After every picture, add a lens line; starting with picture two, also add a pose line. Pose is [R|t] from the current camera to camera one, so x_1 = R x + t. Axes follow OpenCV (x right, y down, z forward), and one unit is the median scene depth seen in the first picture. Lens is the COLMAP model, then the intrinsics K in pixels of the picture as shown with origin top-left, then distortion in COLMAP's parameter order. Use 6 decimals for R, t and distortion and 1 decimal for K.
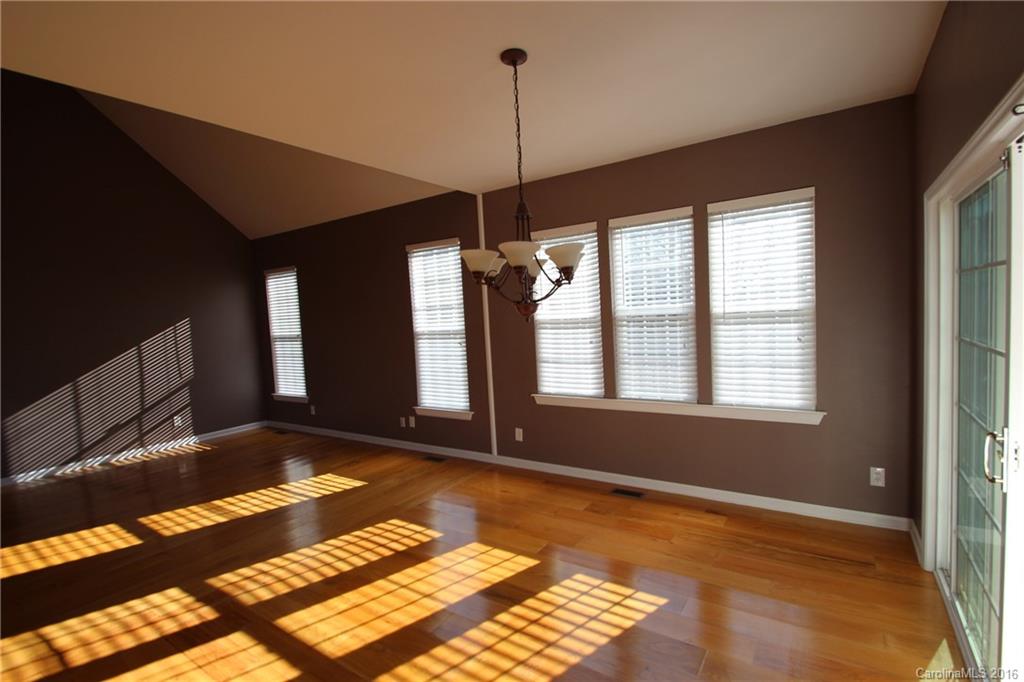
lens RADIAL K [[473.0, 0, 523.9], [0, 473.0, 346.6], [0, 0, 1]] dist [0.014991, -0.018818]
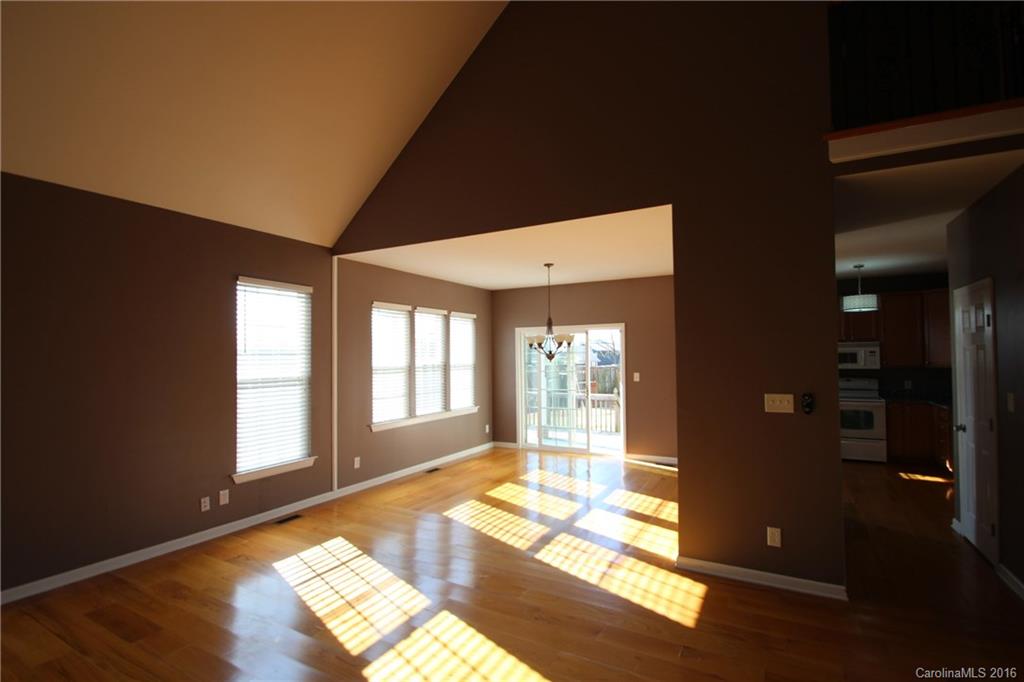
lens RADIAL K [[473.0, 0, 523.9], [0, 473.0, 346.6], [0, 0, 1]] dist [0.014991, -0.018818]
pose [[-0.083430, 0.073180, 0.993823, -1.310250], [0.088703, 0.993886, -0.065738, 0.010734], [-0.992558, 0.082670, -0.089411, 0.692563]]
